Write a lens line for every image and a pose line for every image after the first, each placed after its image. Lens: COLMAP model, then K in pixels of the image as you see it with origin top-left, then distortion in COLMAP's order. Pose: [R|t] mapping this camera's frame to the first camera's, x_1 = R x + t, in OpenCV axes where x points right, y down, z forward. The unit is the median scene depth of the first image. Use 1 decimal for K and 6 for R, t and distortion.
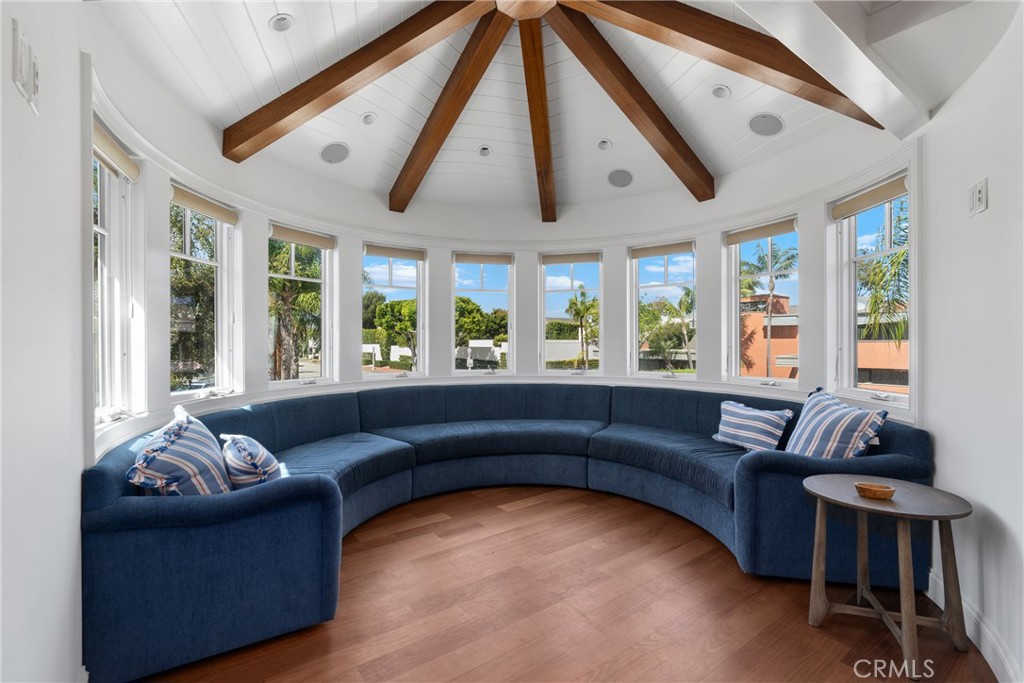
lens RADIAL K [[473.1, 0, 512.8], [0, 473.1, 342.1], [0, 0, 1]] dist [-0.009167, 0.001459]
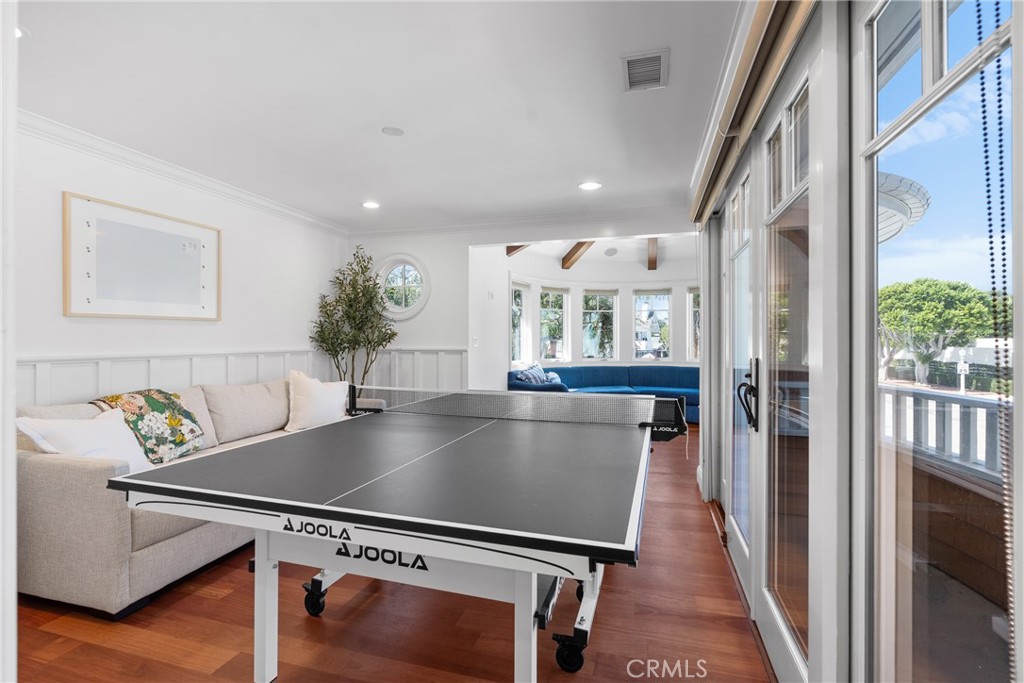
lens RADIAL K [[473.1, 0, 509.0], [0, 473.1, 341.4], [0, 0, 1]] dist [-0.009167, 0.001459]
pose [[0.614822, -0.000840, -0.788665, 0.094992], [0.000659, 1.000000, -0.000551, 0.000120], [0.788665, -0.000181, 0.614823, -0.062529]]
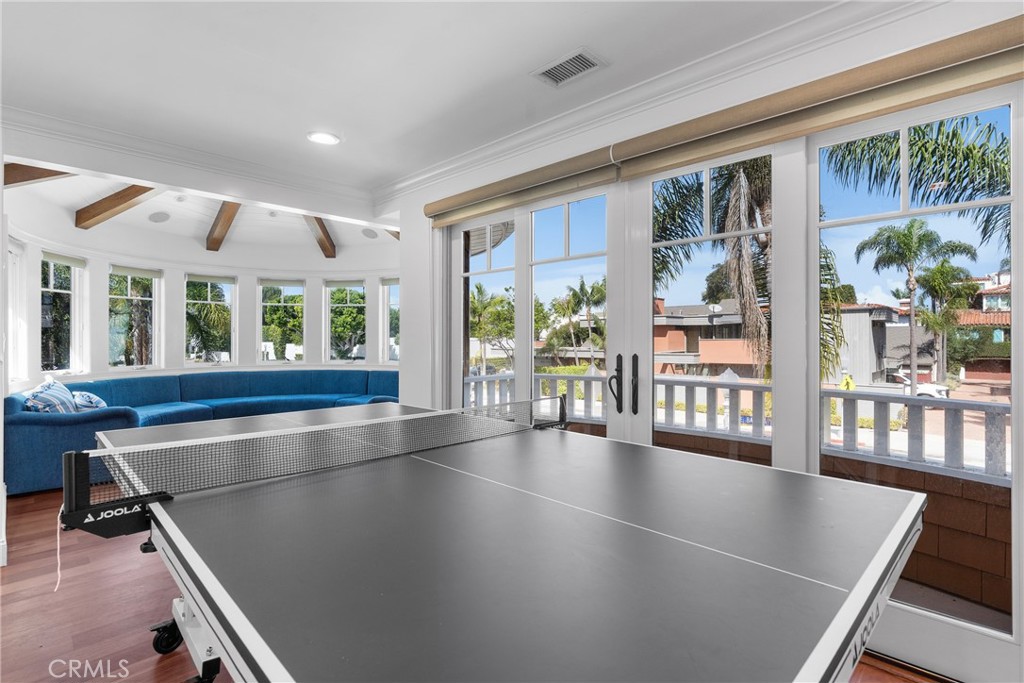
lens RADIAL K [[494.7, 0, 504.8], [0, 494.7, 337.9], [0, 0, 1]] dist [-0.004694, 0.000790]
pose [[0.987726, 0.001345, 0.156189, 0.044606], [-0.000715, 0.999991, -0.004094, -0.000518], [-0.156193, 0.003932, 0.987719, -0.069743]]
